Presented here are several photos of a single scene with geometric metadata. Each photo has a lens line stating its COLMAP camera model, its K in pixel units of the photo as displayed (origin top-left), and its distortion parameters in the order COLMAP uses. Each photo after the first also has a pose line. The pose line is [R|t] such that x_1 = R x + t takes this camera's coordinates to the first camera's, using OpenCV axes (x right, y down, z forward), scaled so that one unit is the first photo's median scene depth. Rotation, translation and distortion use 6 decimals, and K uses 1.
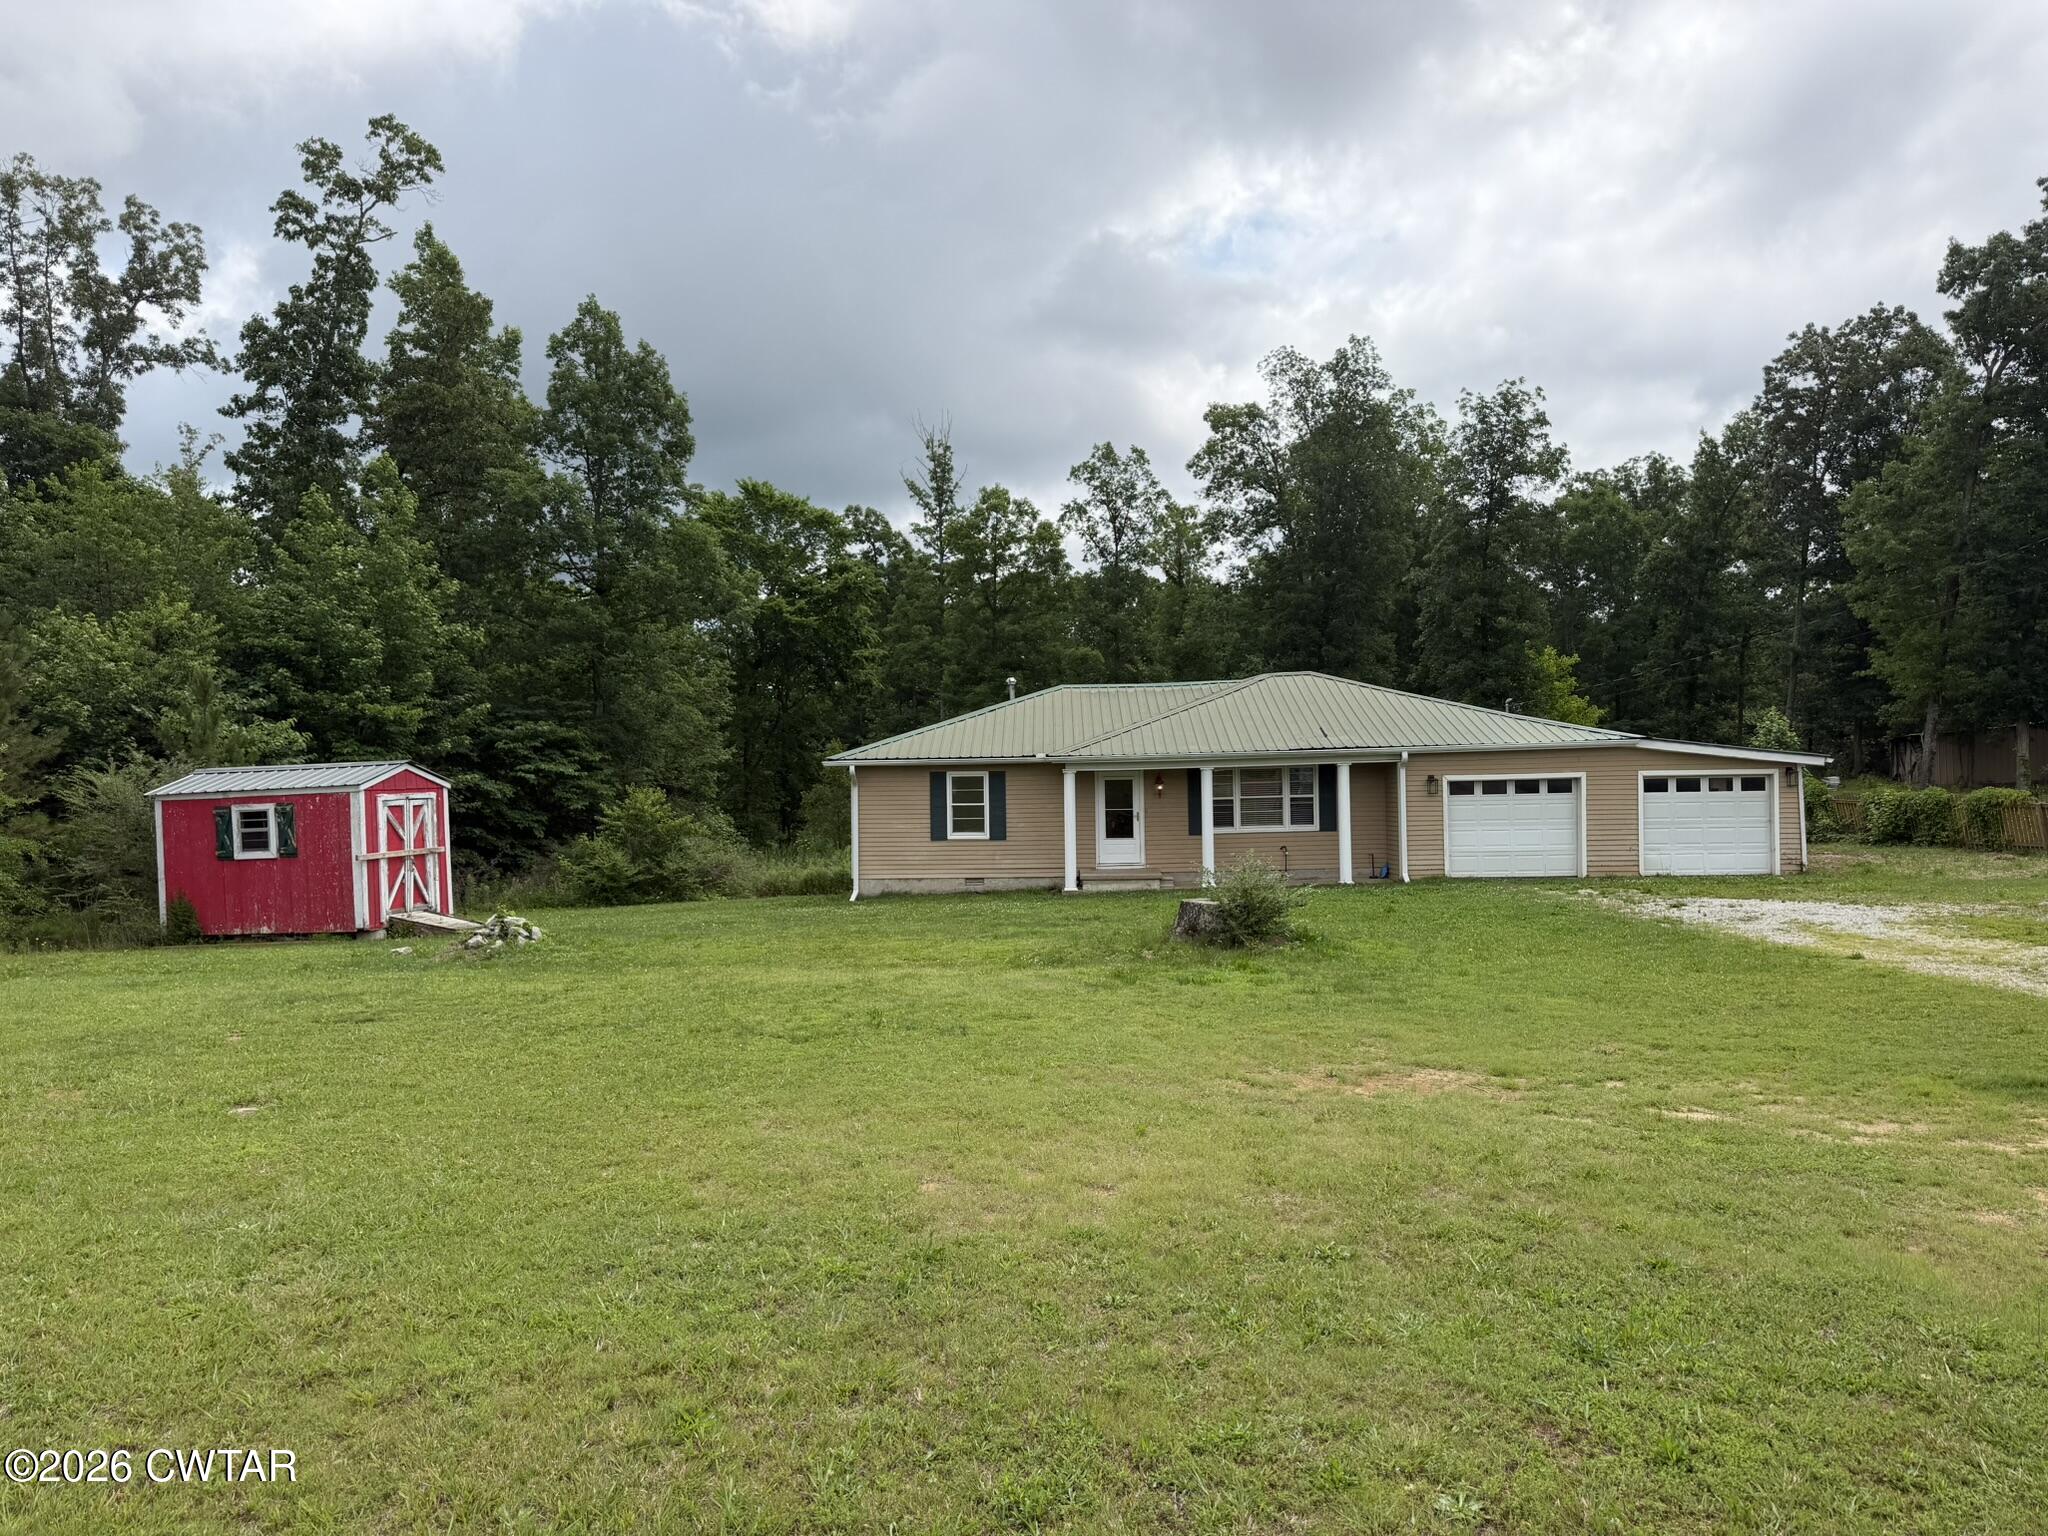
lens RADIAL K [[1417.9, 0, 1003.4], [0, 1417.9, 780.5], [0, 0, 1]] dist [0.140904, -0.305113]
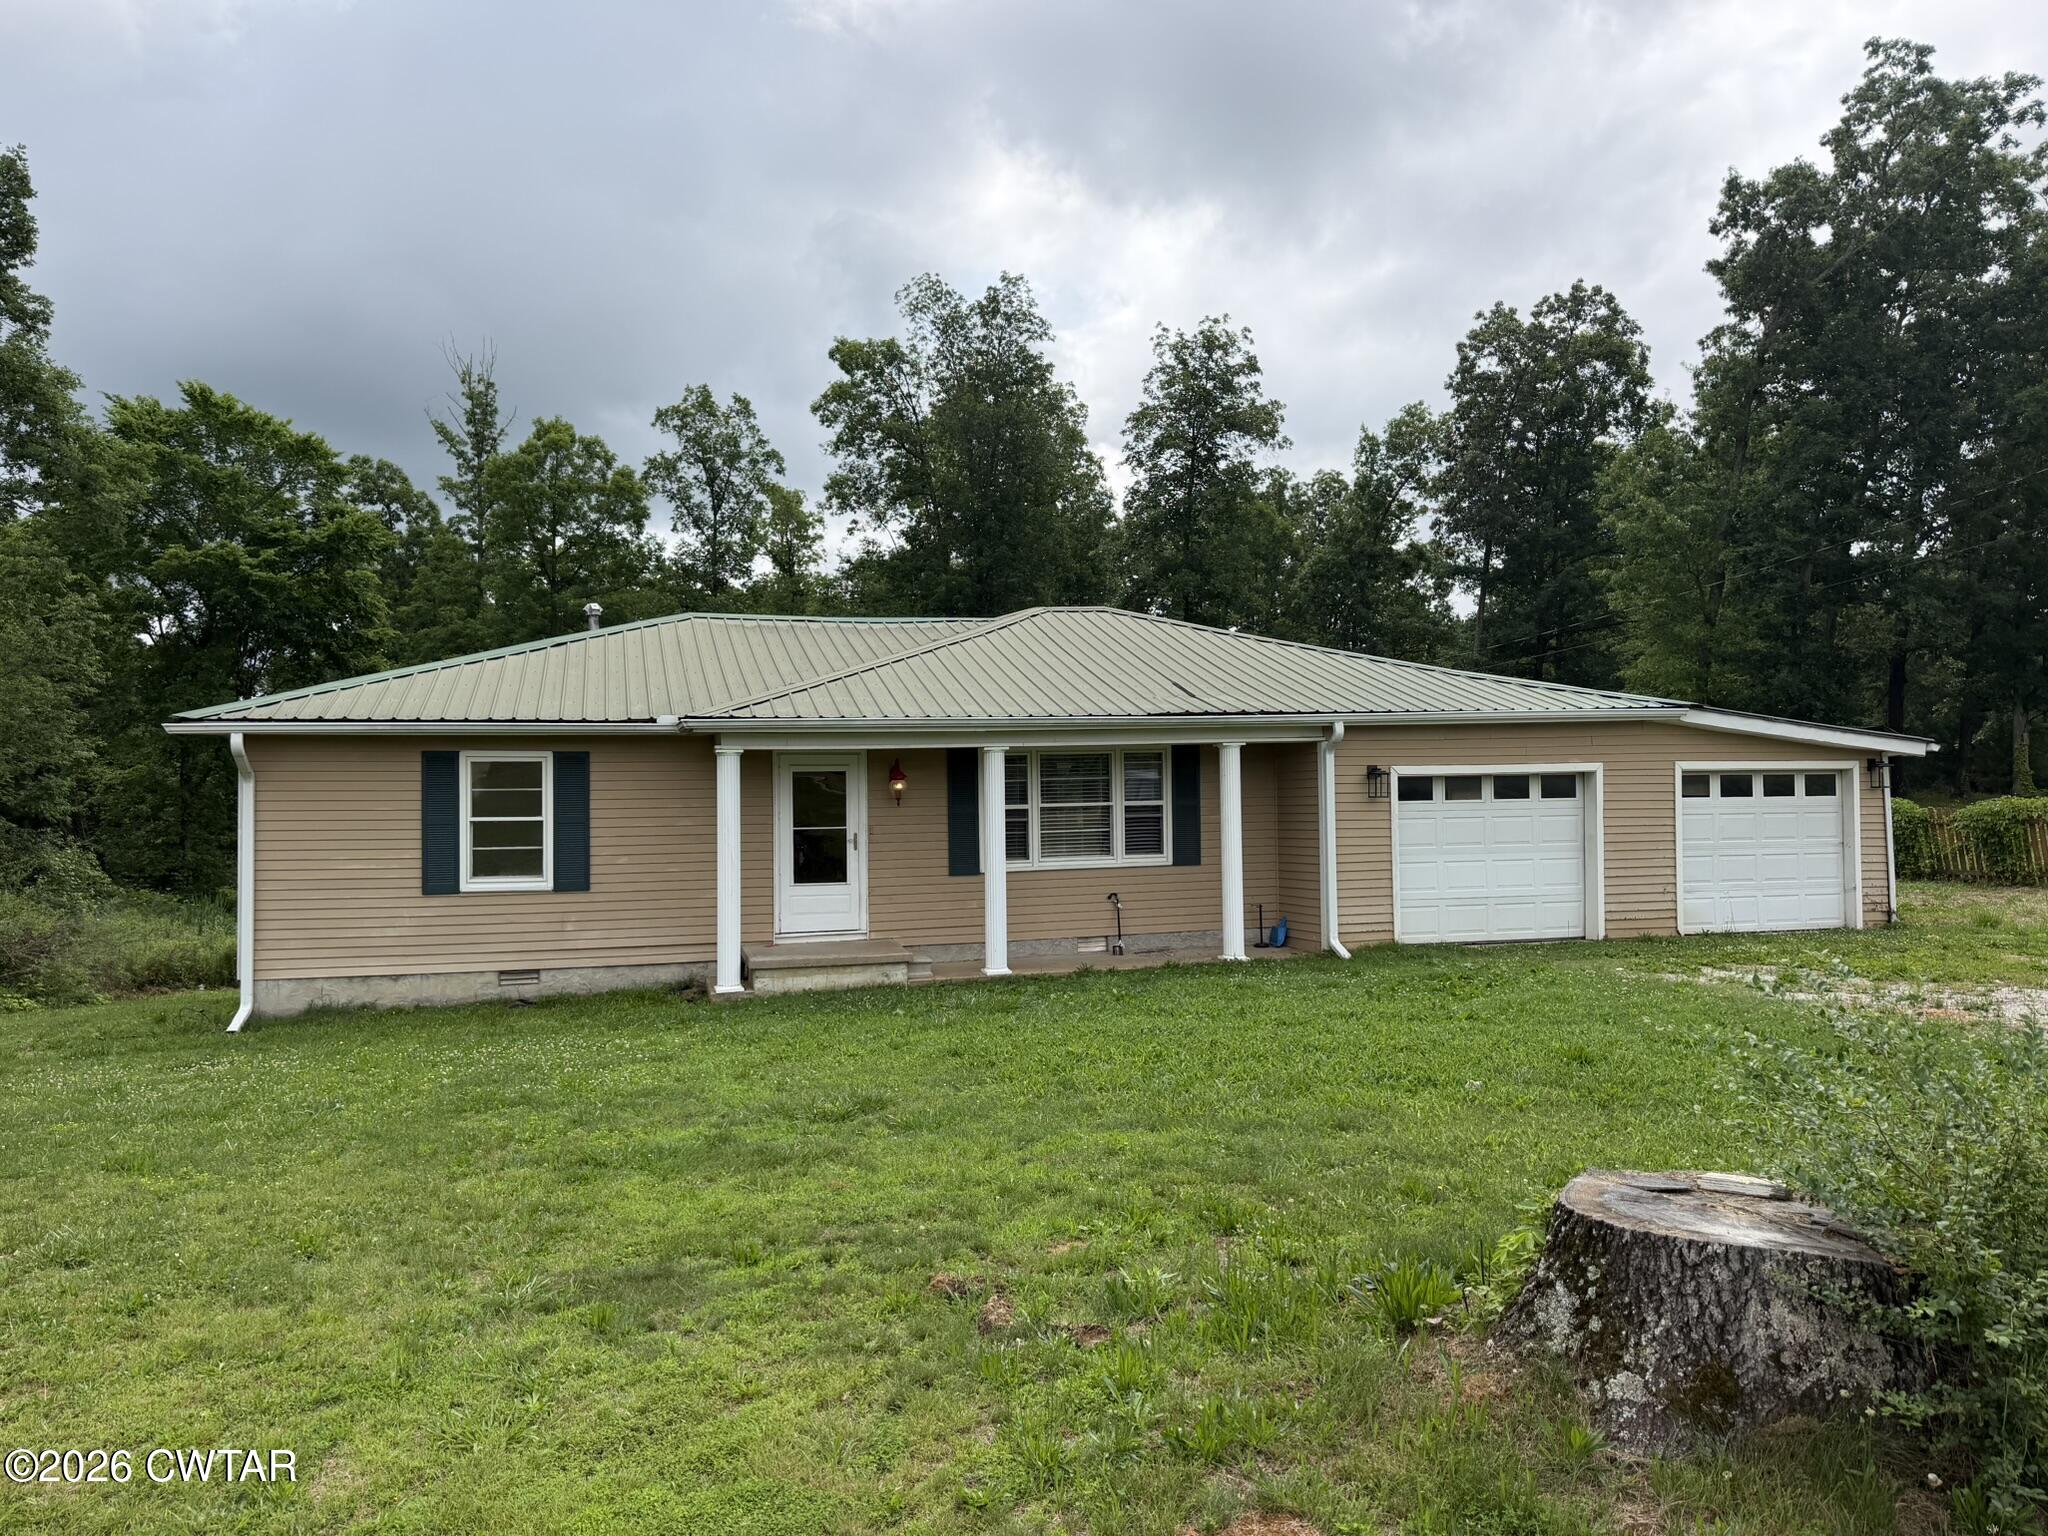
lens RADIAL K [[1456.5, 0, 1025.5], [0, 1456.5, 775.8], [0, 0, 1]] dist [0.105459, -0.146200]
pose [[0.953110, 0.008991, 0.302492, -0.004861], [-0.000830, 0.999632, -0.027097, 0.008995], [-0.302624, 0.025575, 0.952767, 0.267527]]
